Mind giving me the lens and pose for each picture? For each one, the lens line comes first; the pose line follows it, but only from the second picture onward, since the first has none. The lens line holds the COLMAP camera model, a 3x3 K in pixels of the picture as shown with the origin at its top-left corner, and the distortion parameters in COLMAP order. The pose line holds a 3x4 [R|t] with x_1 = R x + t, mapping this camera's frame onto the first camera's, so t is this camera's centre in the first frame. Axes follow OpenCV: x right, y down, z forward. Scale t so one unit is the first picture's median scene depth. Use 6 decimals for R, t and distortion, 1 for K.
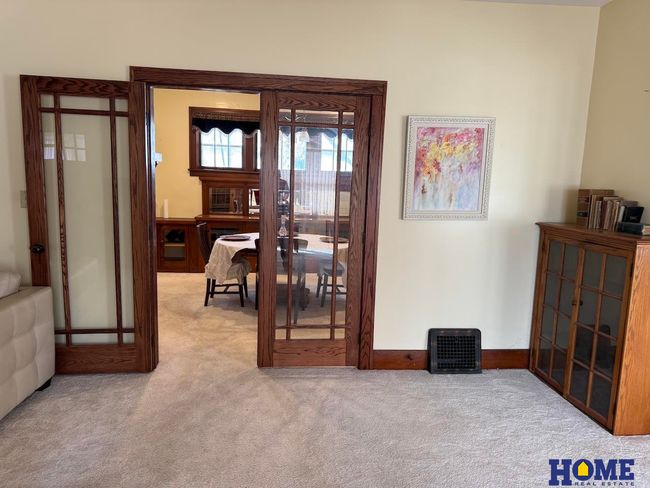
lens RADIAL K [[457.4, 0, 325.2], [0, 457.4, 240.6], [0, 0, 1]] dist [0.019203, -0.030850]
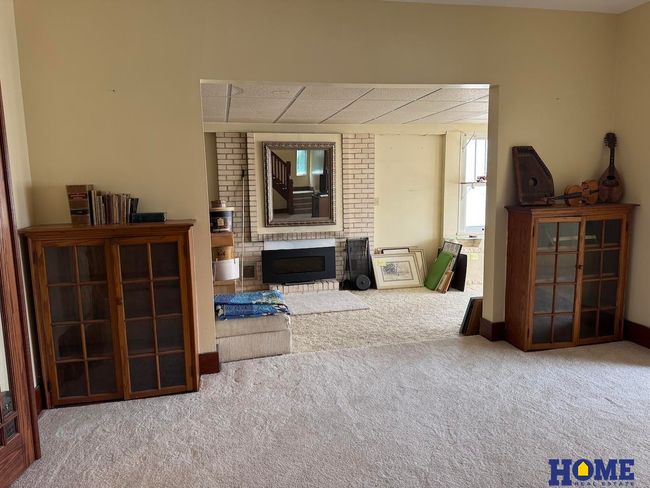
lens RADIAL K [[457.4, 0, 324.4], [0, 457.4, 240.9], [0, 0, 1]] dist [0.019203, -0.030850]
pose [[-0.105262, -0.161481, 0.981246, -0.320453], [0.150176, 0.972830, 0.176206, -0.069982], [-0.983040, 0.165908, -0.078152, 0.466466]]
